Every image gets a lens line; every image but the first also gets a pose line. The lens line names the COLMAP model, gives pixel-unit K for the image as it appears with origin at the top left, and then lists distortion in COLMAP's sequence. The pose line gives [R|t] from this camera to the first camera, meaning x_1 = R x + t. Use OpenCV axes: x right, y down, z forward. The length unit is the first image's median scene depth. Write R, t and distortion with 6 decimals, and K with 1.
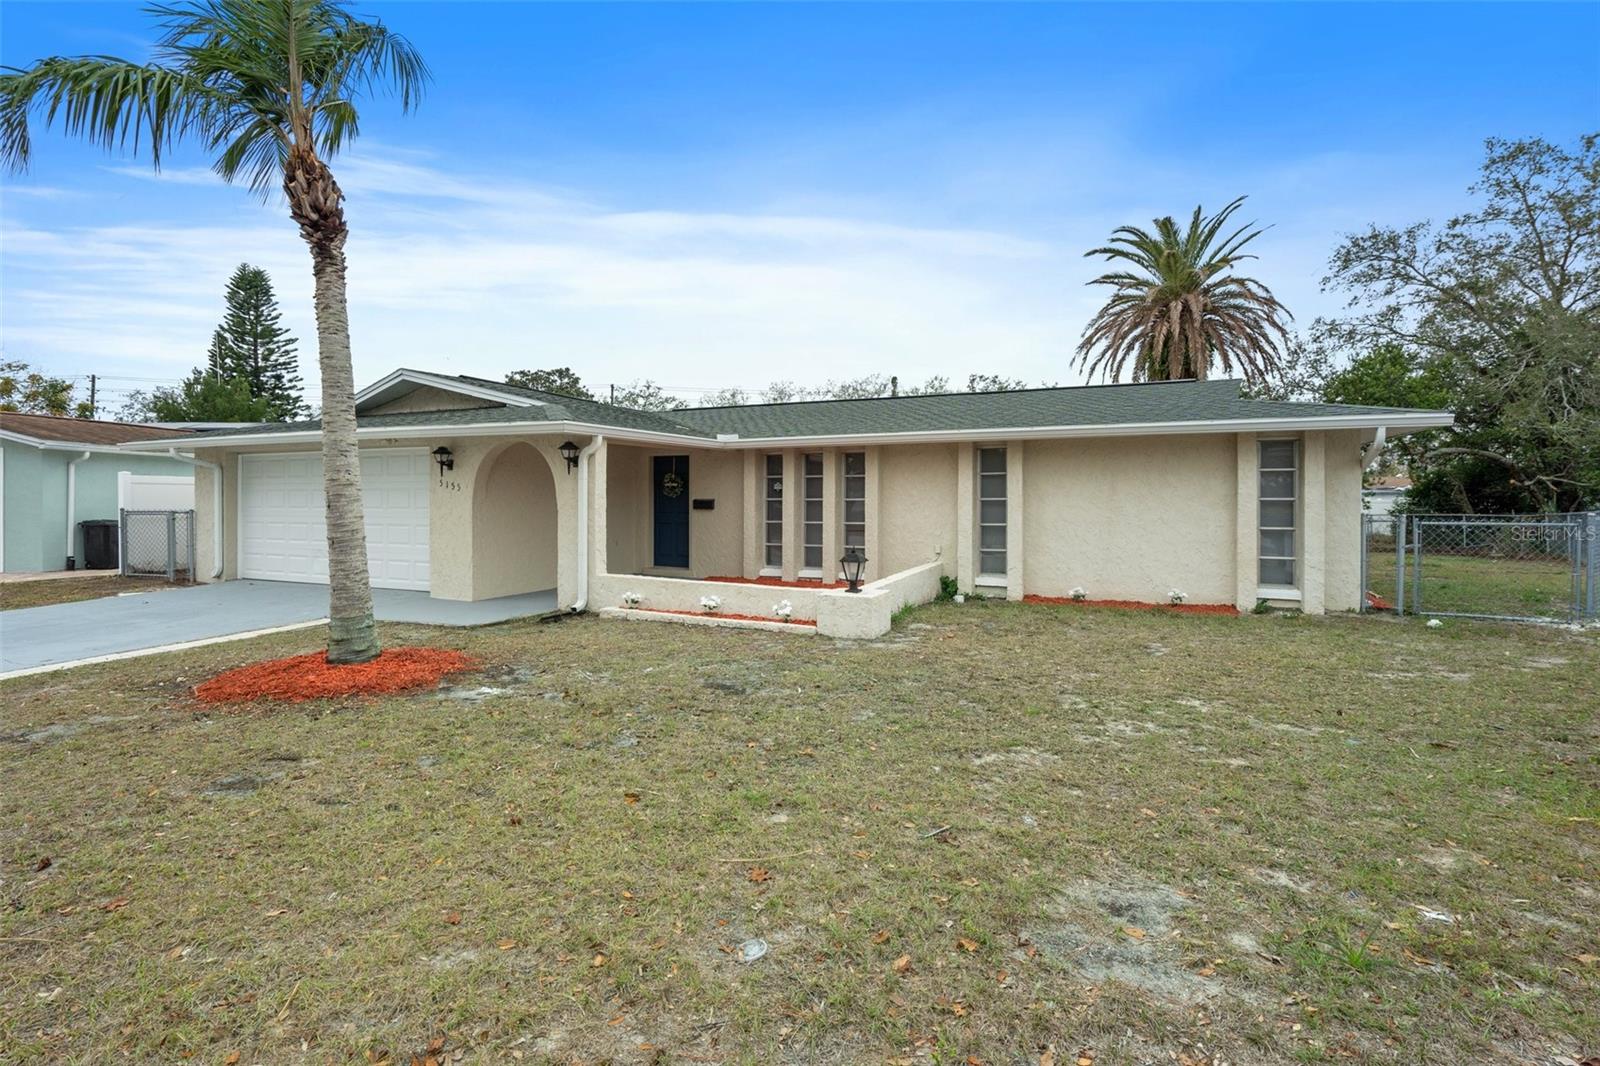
lens RADIAL K [[770.0, 0, 766.1], [0, 770.0, 498.9], [0, 0, 1]] dist [-0.010822, 0.000864]
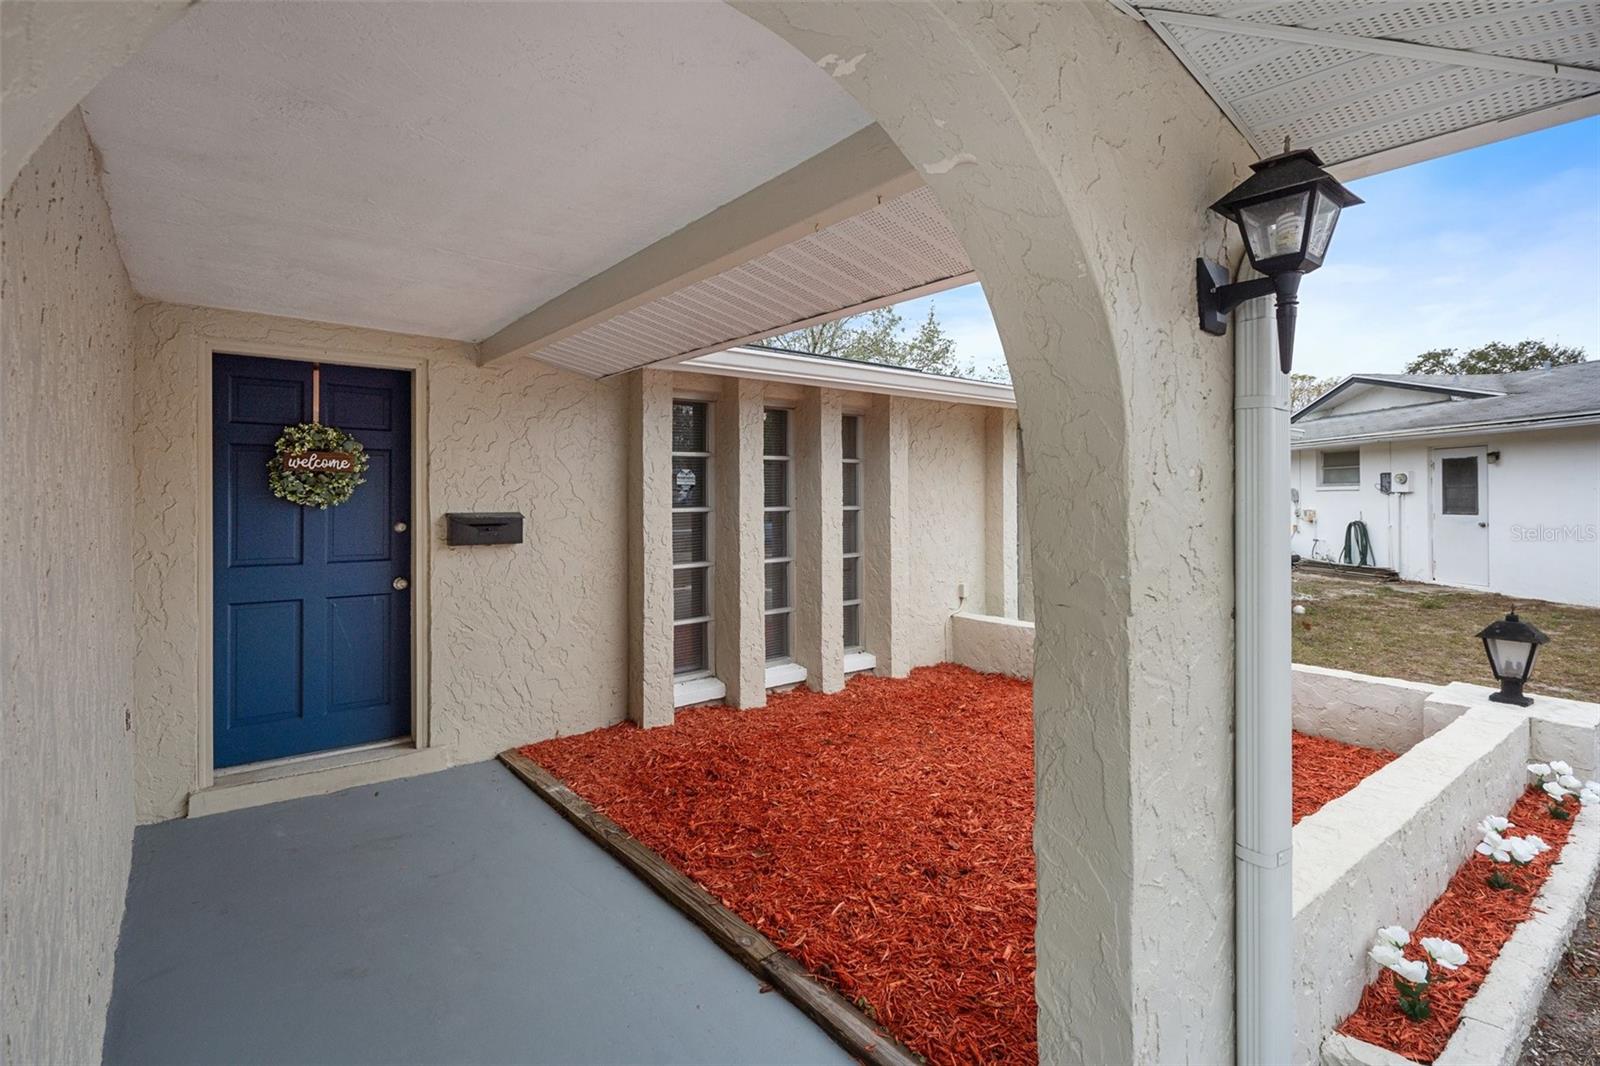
lens RADIAL K [[770.0, 0, 800.0], [0, 770.0, 491.7], [0, 0, 1]] dist [-0.010822, 0.000864]
pose [[0.441777, 0.006390, 0.897102, -0.357723], [0.005144, 0.999940, -0.009656, -0.005409], [-0.897110, 0.008880, 0.441718, 0.851962]]
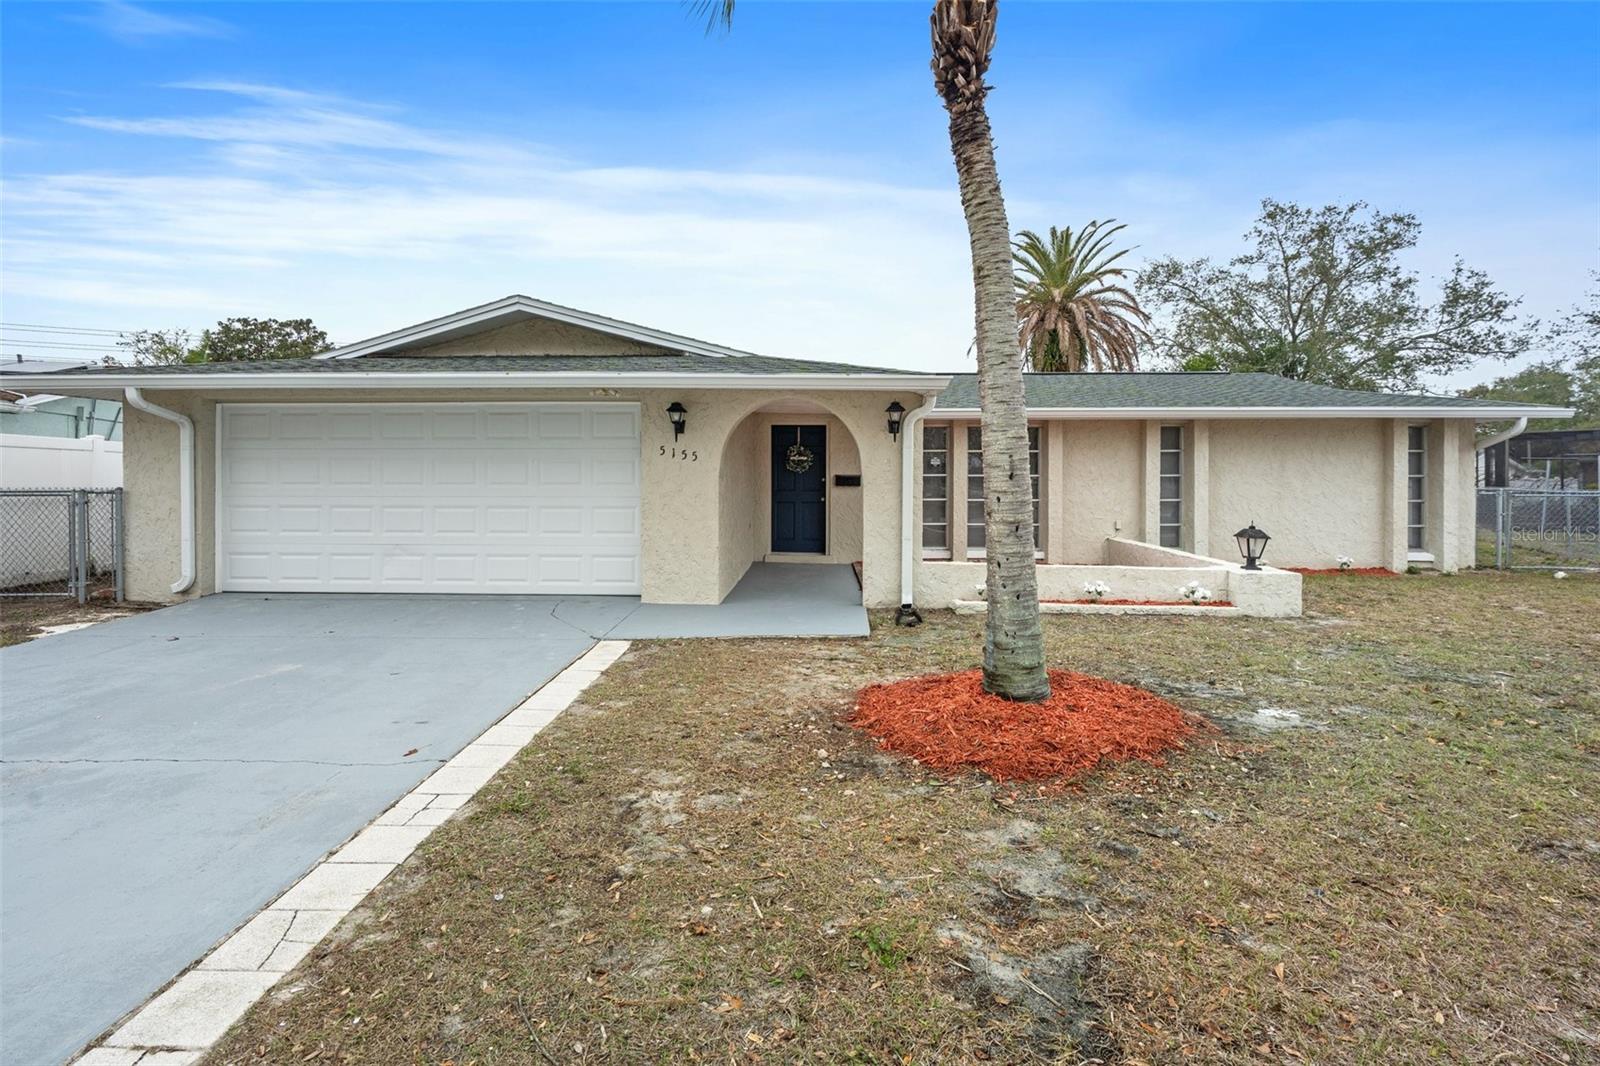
lens RADIAL K [[770.0, 0, 795.1], [0, 770.0, 481.6], [0, 0, 1]] dist [-0.010822, 0.000864]
pose [[0.922631, 0.001791, 0.385681, -0.552117], [-0.002442, 0.999996, 0.001197, 0.008145], [-0.385677, -0.002046, 0.922632, 0.237101]]
